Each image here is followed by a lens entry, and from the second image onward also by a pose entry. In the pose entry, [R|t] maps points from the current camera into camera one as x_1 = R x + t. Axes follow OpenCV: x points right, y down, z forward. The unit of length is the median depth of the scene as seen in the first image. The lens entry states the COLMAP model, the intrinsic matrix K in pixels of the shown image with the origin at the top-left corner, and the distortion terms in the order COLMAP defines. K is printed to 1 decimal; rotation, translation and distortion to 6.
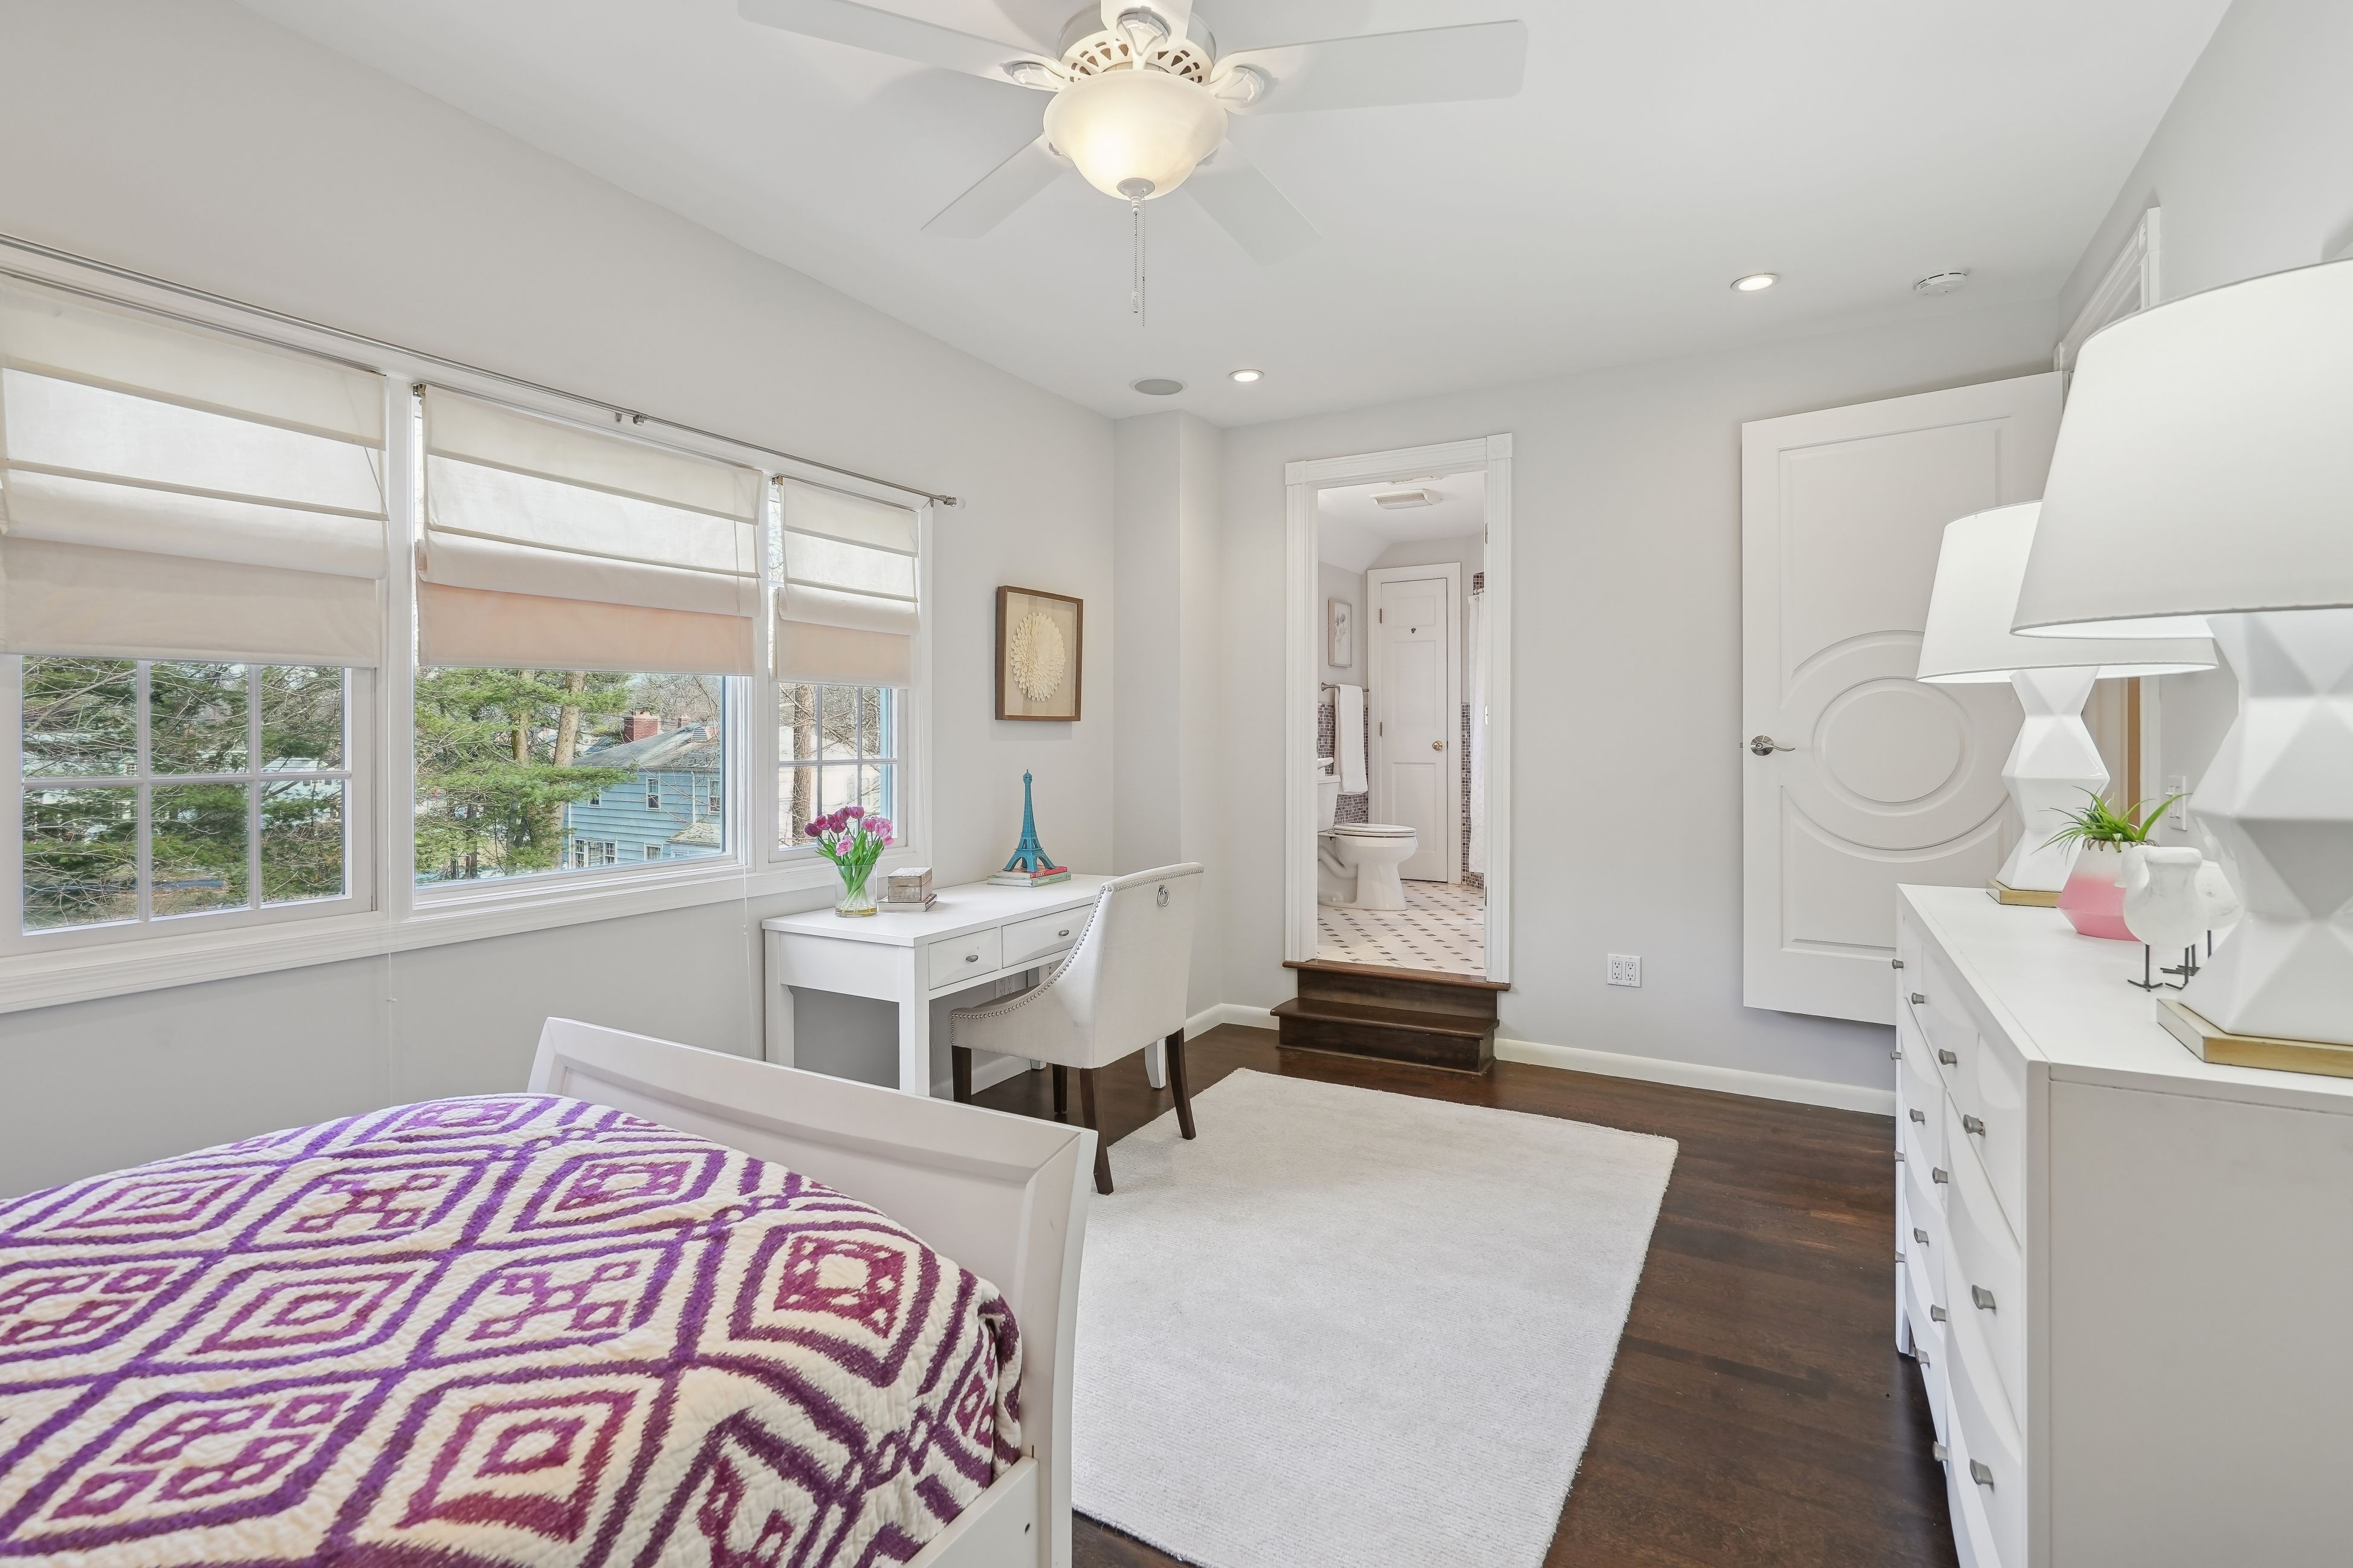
lens RADIAL K [[1080.3, 0, 1176.3], [0, 1080.3, 777.9], [0, 0, 1]] dist [-0.001843, -0.000116]
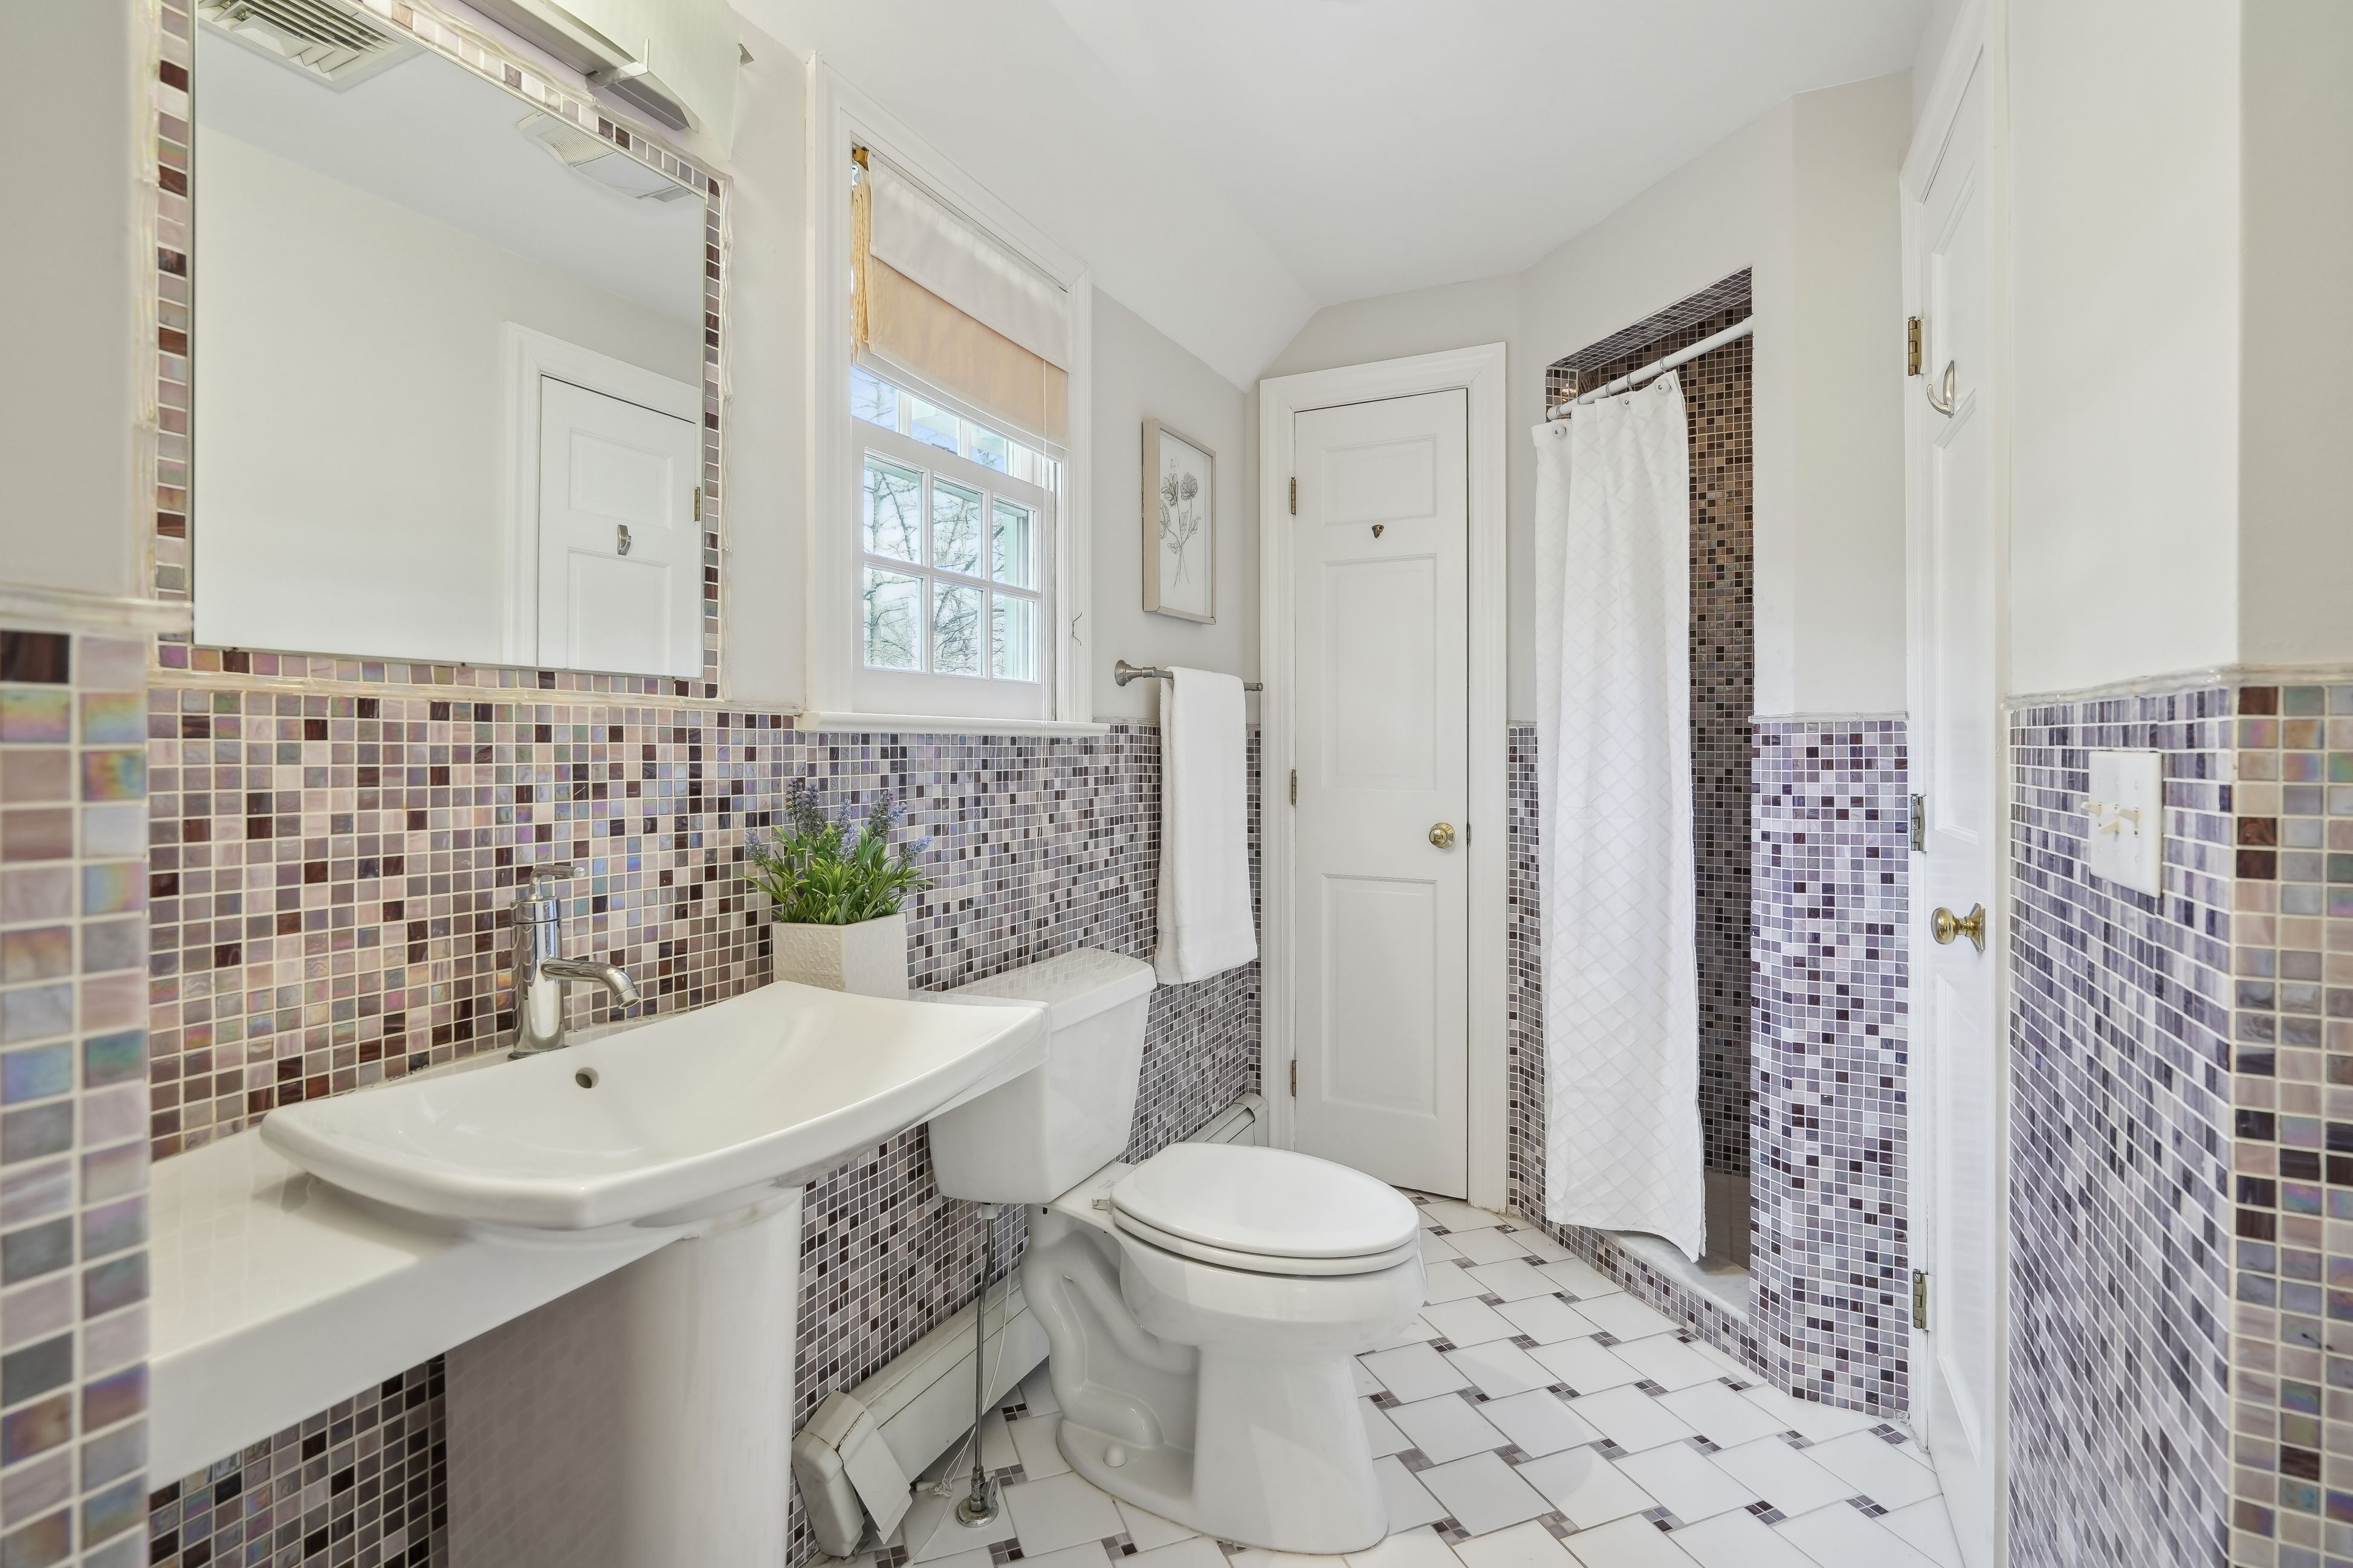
lens RADIAL K [[1080.3, 0, 1179.3], [0, 1080.3, 773.6], [0, 0, 1]] dist [-0.001843, -0.000116]
pose [[0.997316, 0.002143, 0.073180, 0.124973], [-0.001949, 0.999994, -0.002722, -0.050741], [-0.073186, 0.002572, 0.997315, 0.641375]]
